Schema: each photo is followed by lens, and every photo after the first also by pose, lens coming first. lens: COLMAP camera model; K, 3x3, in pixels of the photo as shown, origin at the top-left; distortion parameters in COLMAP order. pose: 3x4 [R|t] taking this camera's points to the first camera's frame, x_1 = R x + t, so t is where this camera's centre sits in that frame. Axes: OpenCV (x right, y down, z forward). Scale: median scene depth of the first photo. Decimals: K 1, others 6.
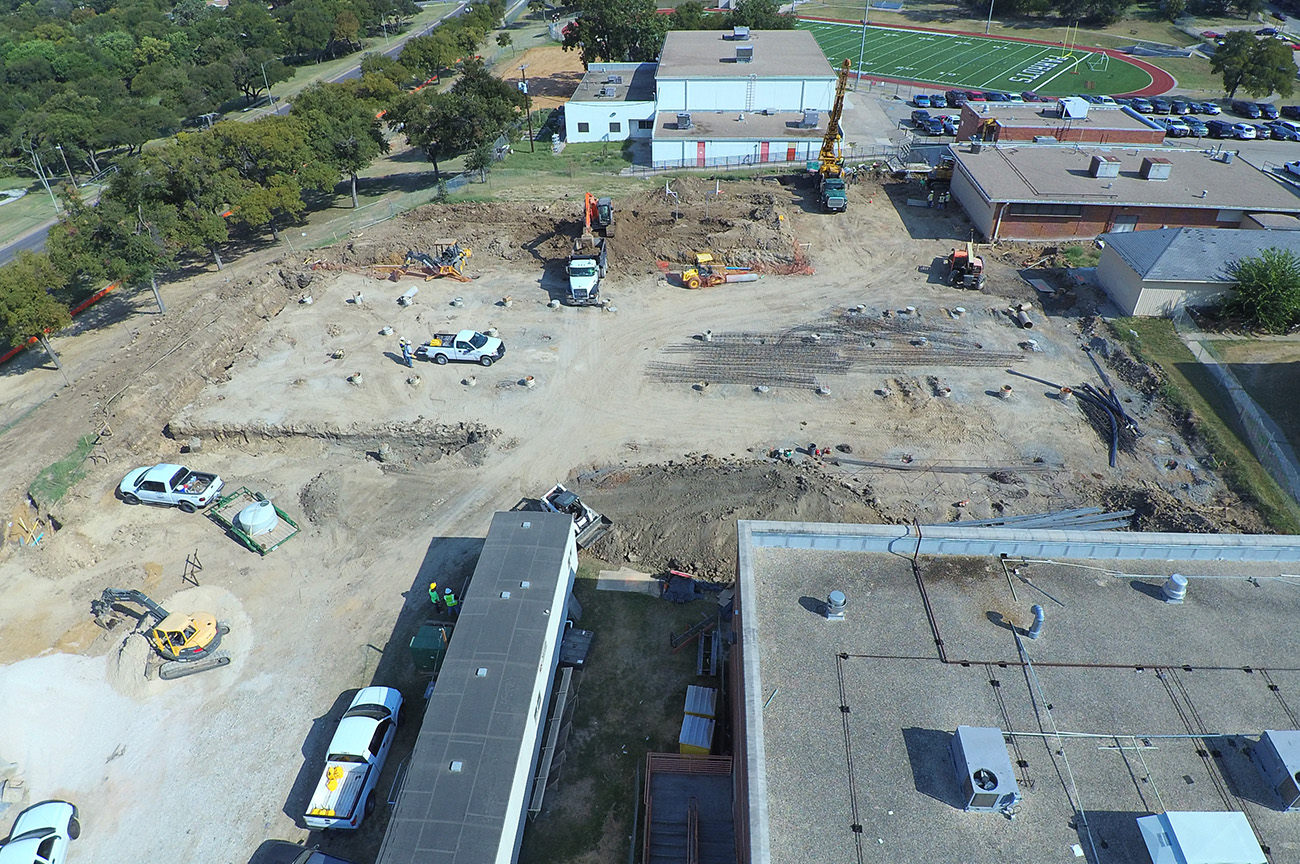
lens RADIAL K [[798.4, 0, 650.0], [0, 798.4, 432.0], [0, 0, 1]] dist [-0.018000, -0.031620]
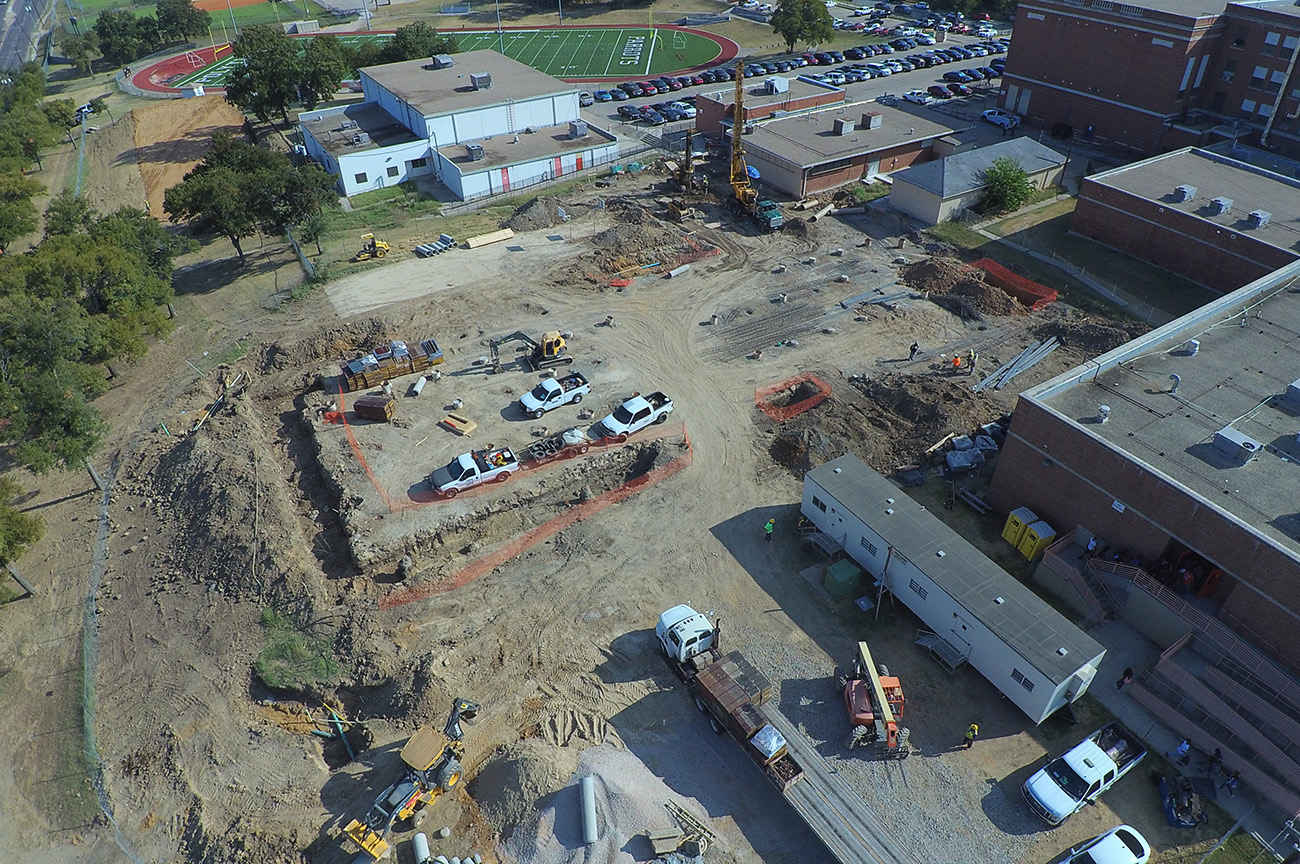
lens RADIAL K [[798.4, 0, 650.0], [0, 798.4, 432.0], [0, 0, 1]] dist [-0.018000, -0.031620]
pose [[0.816401, -0.347544, 0.461197, -0.391808], [0.341239, 0.934616, 0.100244, -0.071730], [-0.465881, 0.075539, 0.881617, -0.012319]]
